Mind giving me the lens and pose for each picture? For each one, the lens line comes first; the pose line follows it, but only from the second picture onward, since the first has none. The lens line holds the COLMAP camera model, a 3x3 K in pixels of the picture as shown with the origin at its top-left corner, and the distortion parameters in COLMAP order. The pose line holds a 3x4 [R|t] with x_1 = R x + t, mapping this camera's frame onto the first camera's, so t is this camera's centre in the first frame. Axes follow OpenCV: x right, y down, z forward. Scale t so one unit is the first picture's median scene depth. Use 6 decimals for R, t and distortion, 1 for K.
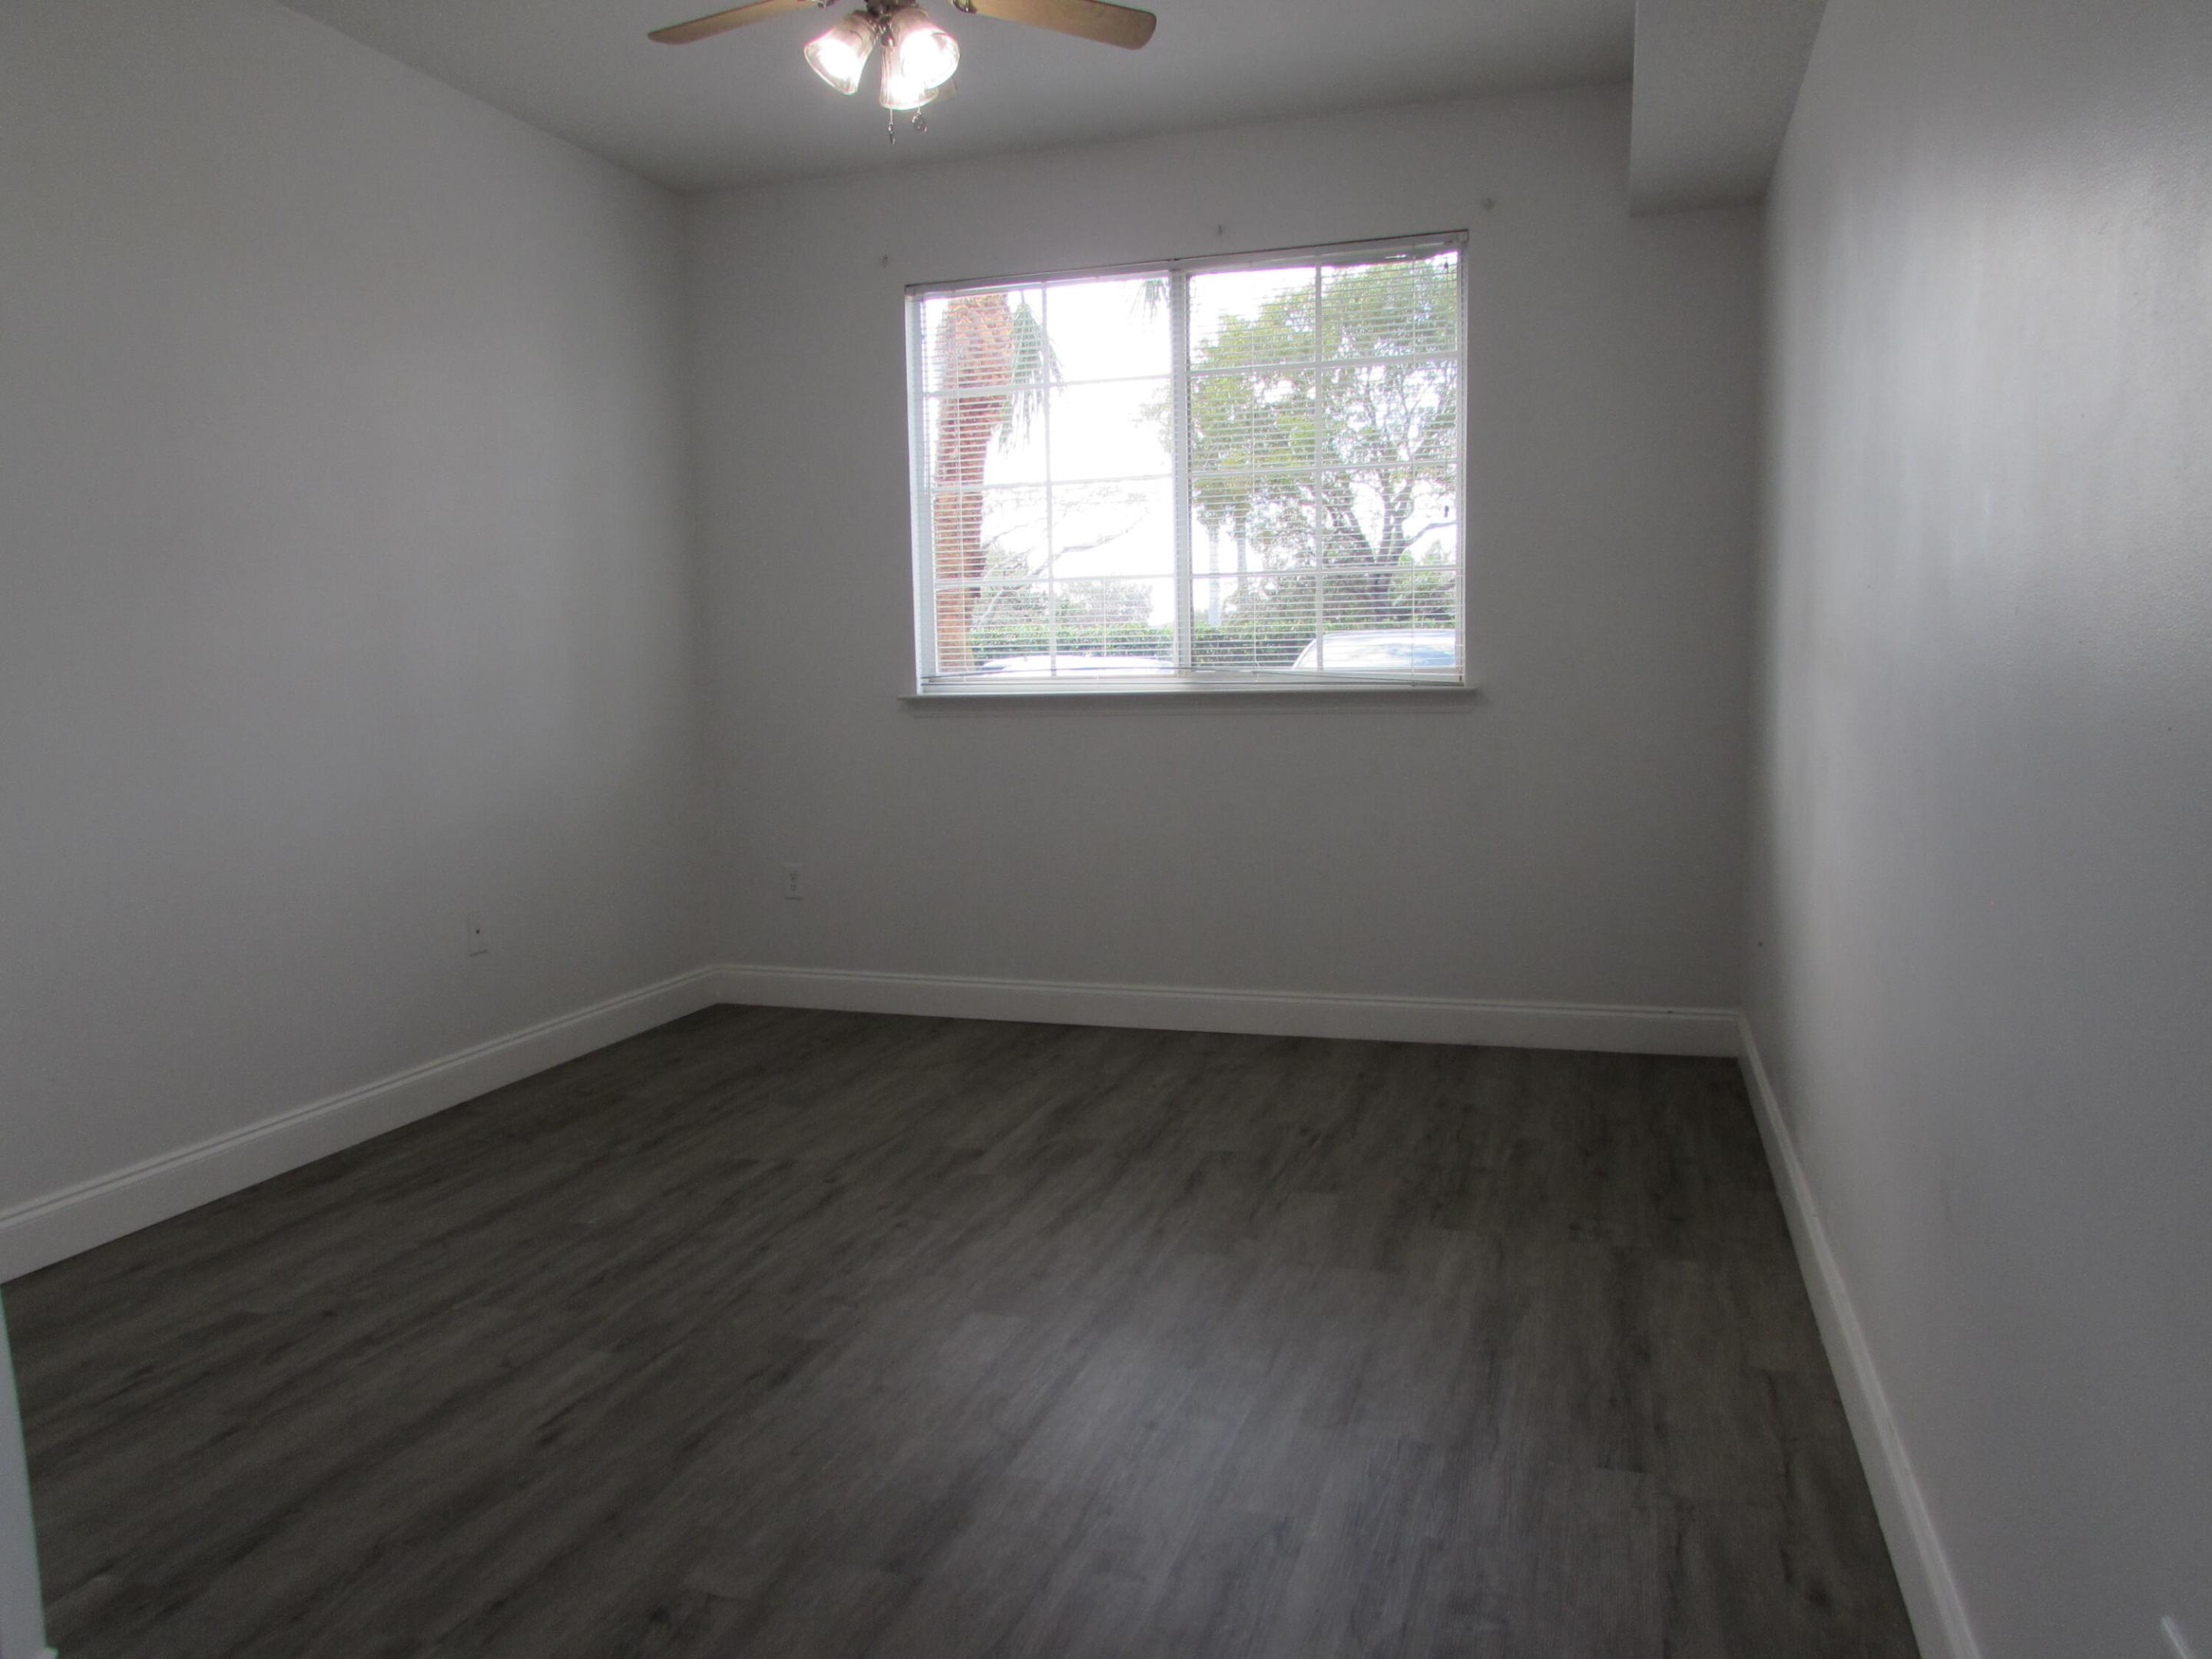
lens RADIAL K [[1545.0, 0, 1106.9], [0, 1545.0, 841.0], [0, 0, 1]] dist [-0.048358, 0.014046]
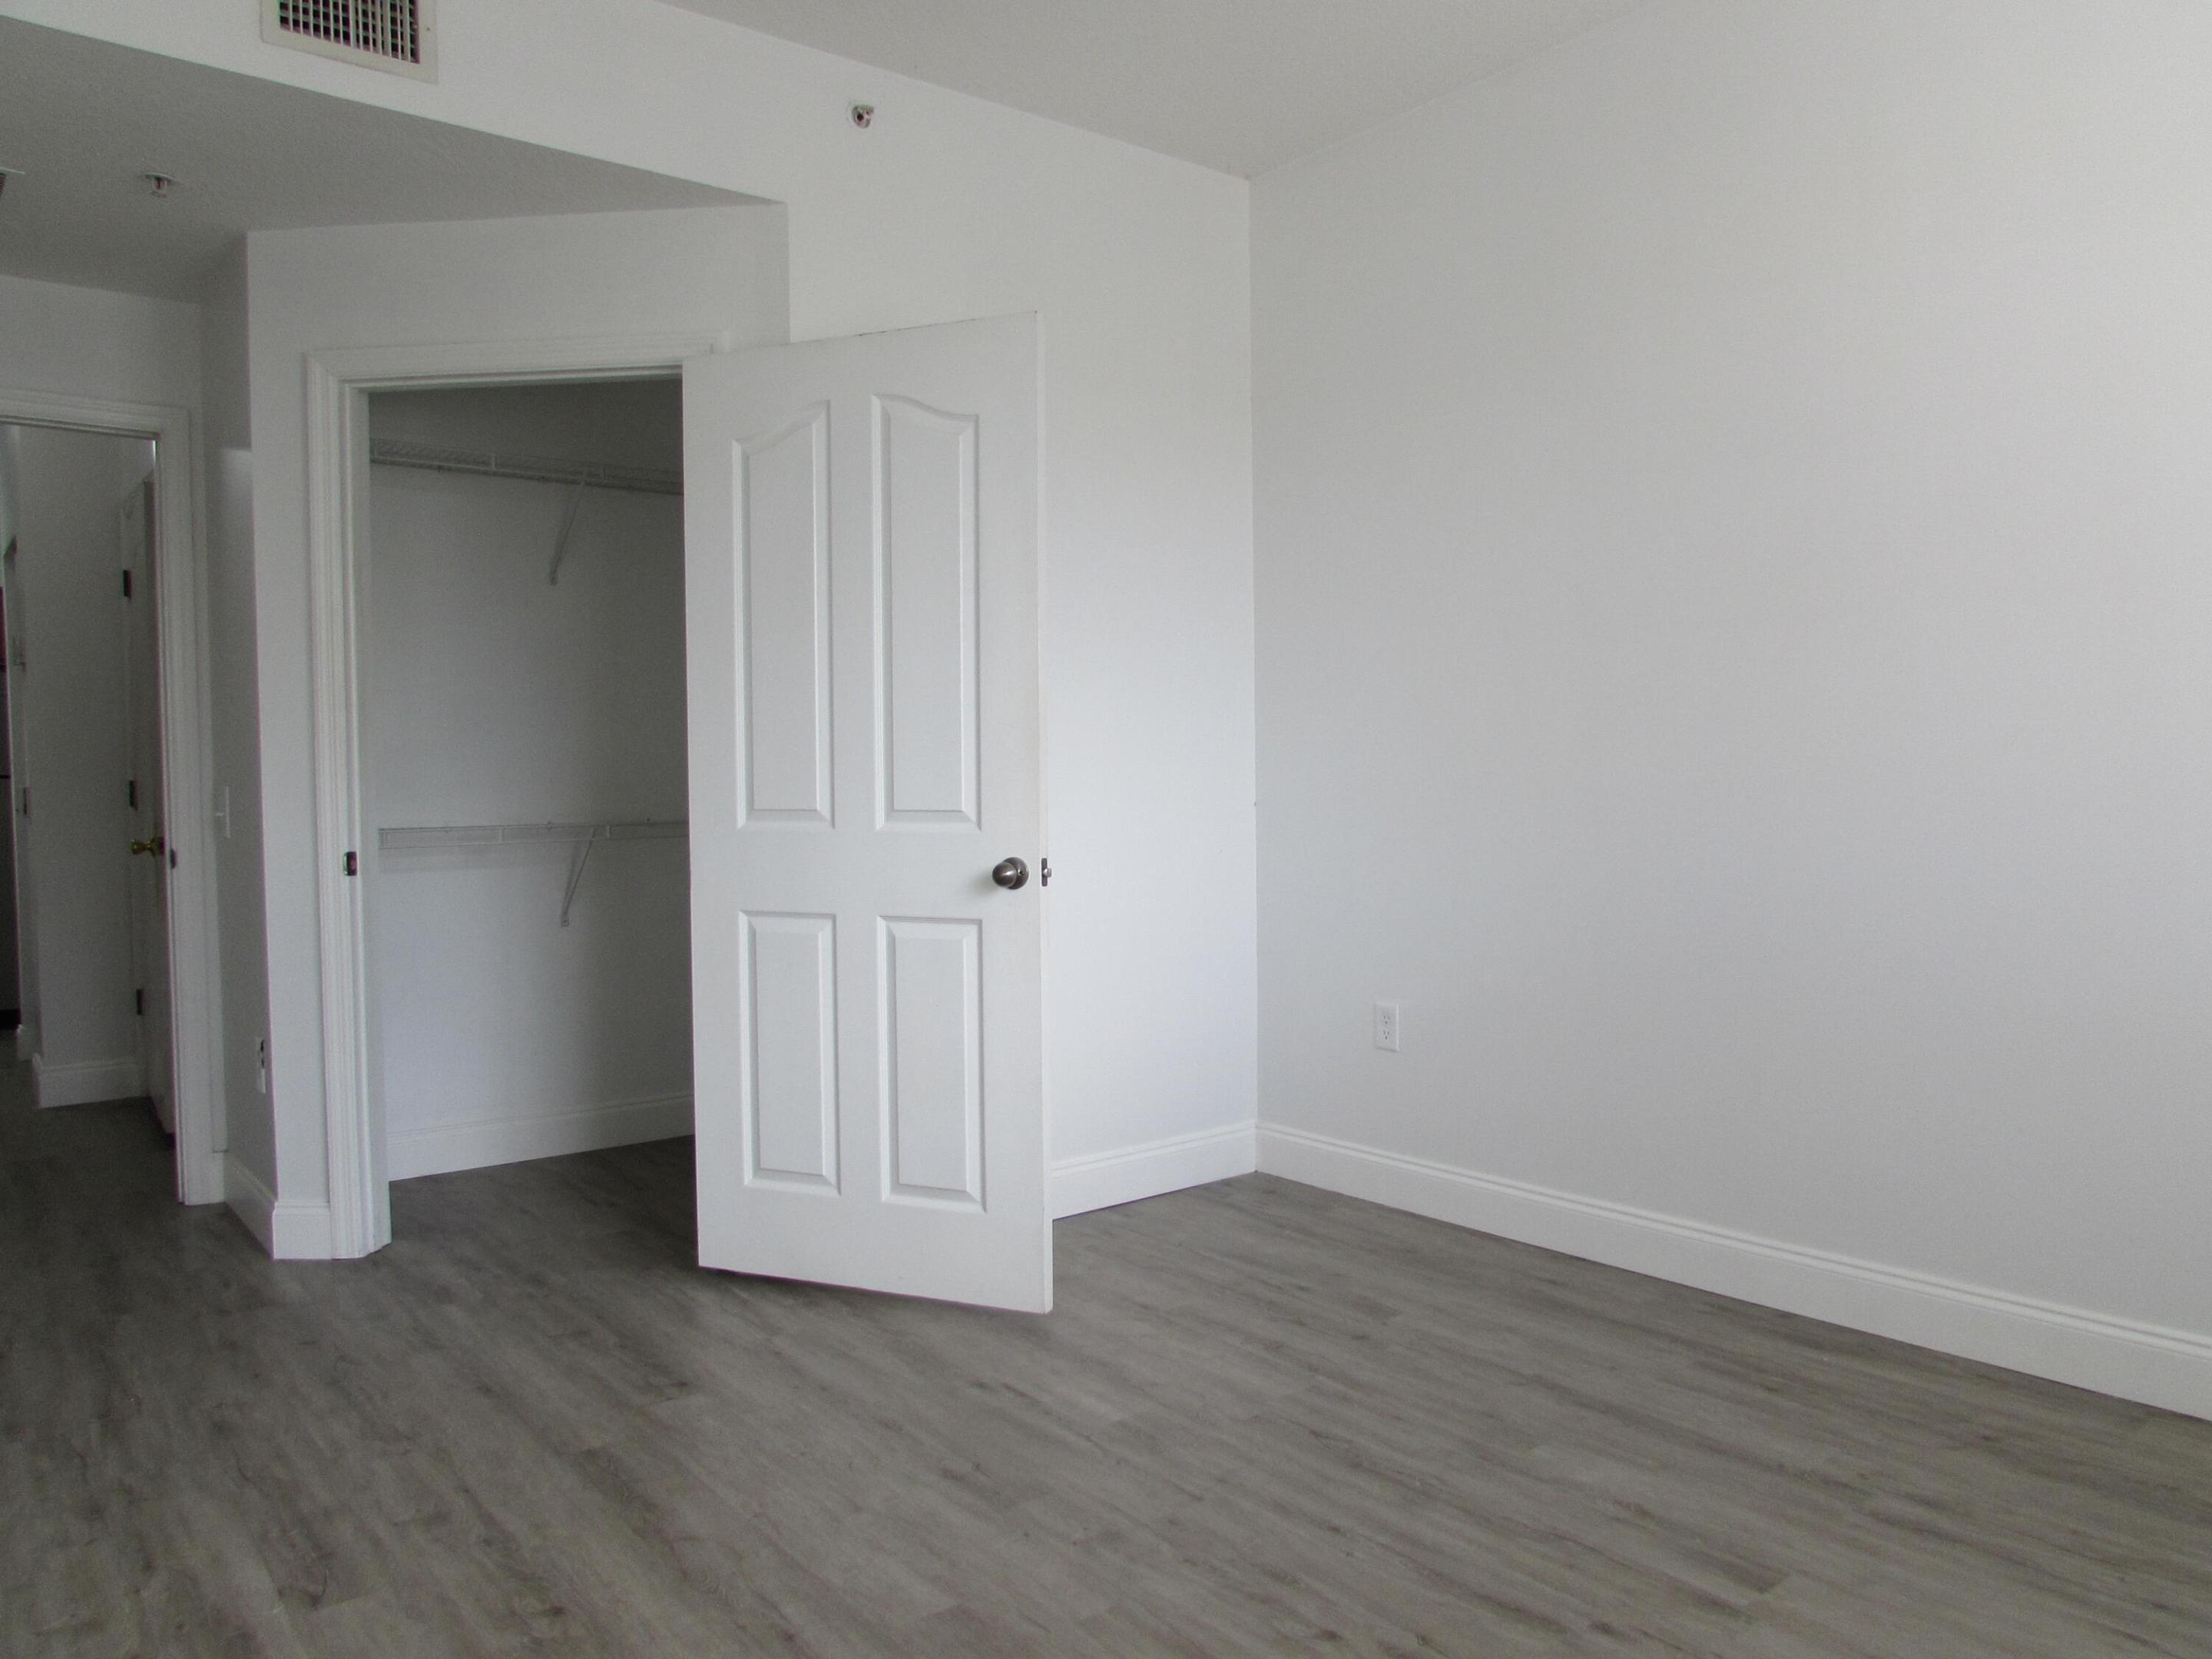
lens RADIAL K [[1545.0, 0, 1106.9], [0, 1545.0, 841.0], [0, 0, 1]] dist [-0.048358, 0.014046]
pose [[-0.560231, 0.052782, -0.826653, 0.411303], [-0.070537, 0.991303, 0.111098, -0.124209], [0.825328, 0.120551, -0.551636, 1.293383]]
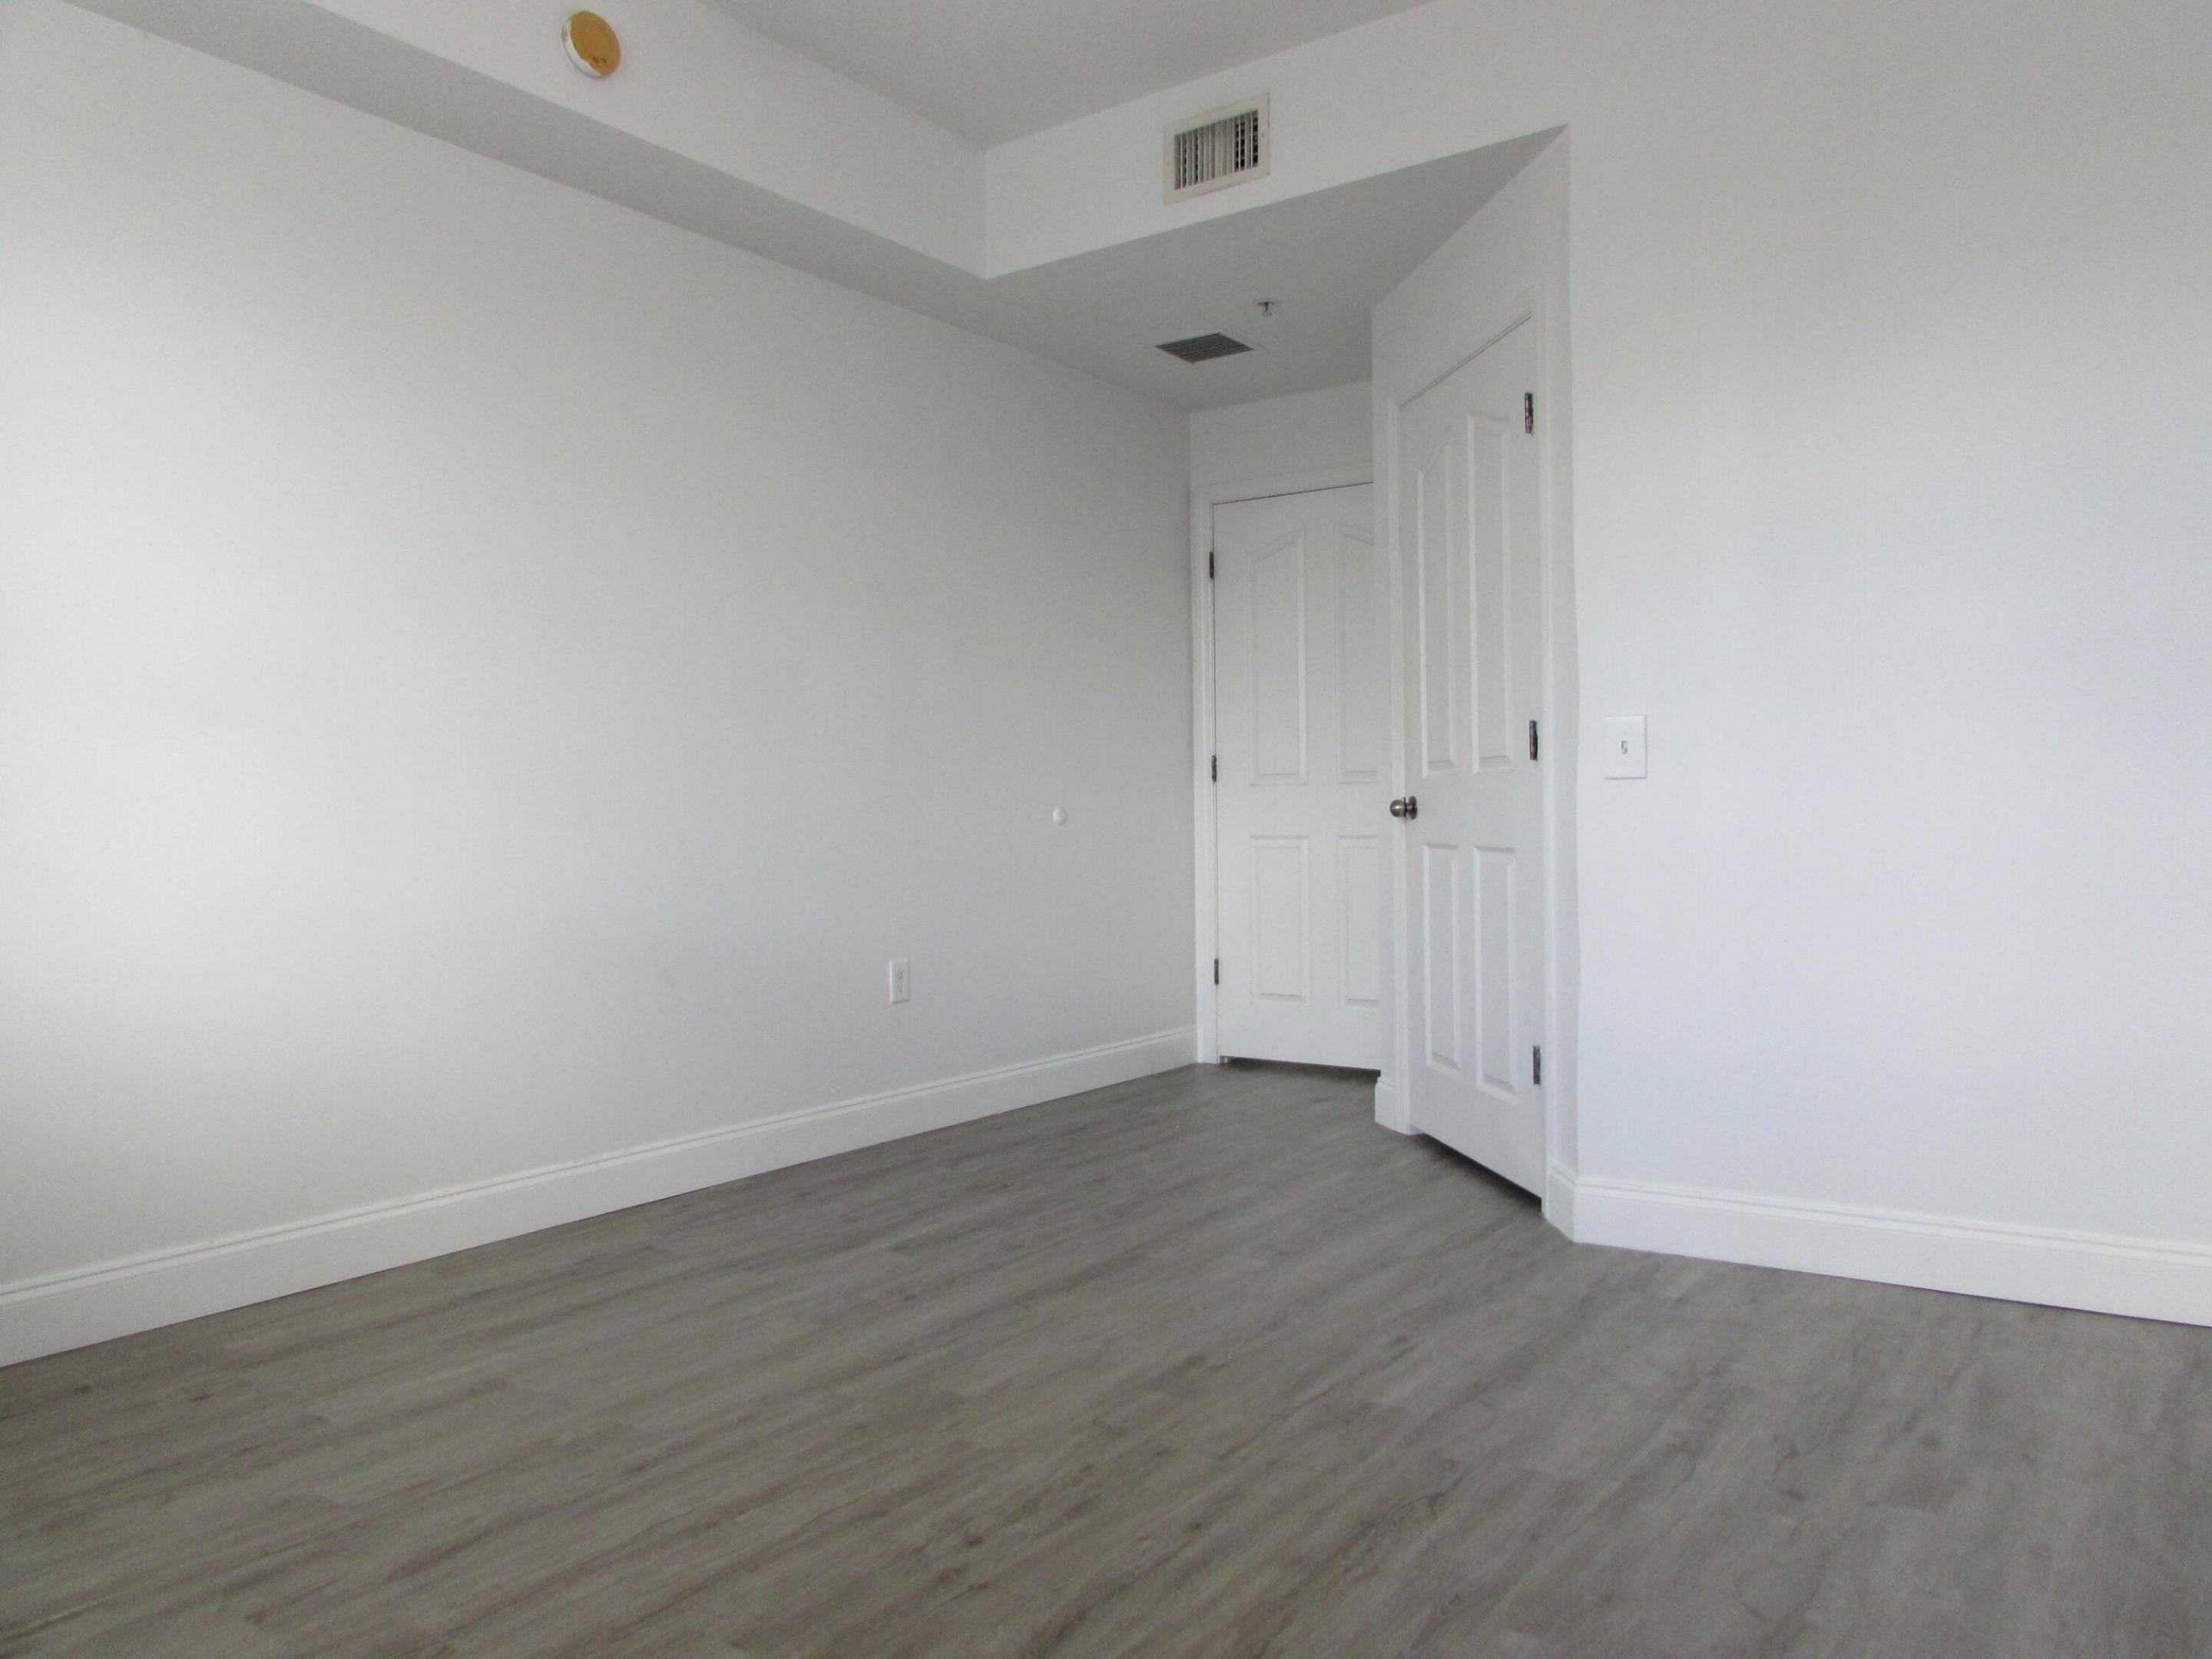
lens RADIAL K [[1545.0, 0, 1106.9], [0, 1545.0, 841.0], [0, 0, 1]] dist [-0.048358, 0.014046]
pose [[-0.949965, 0.026309, 0.311247, -0.402066], [0.067868, 0.990027, 0.123456, -0.099727], [-0.304895, 0.138402, -0.942276, 1.605770]]
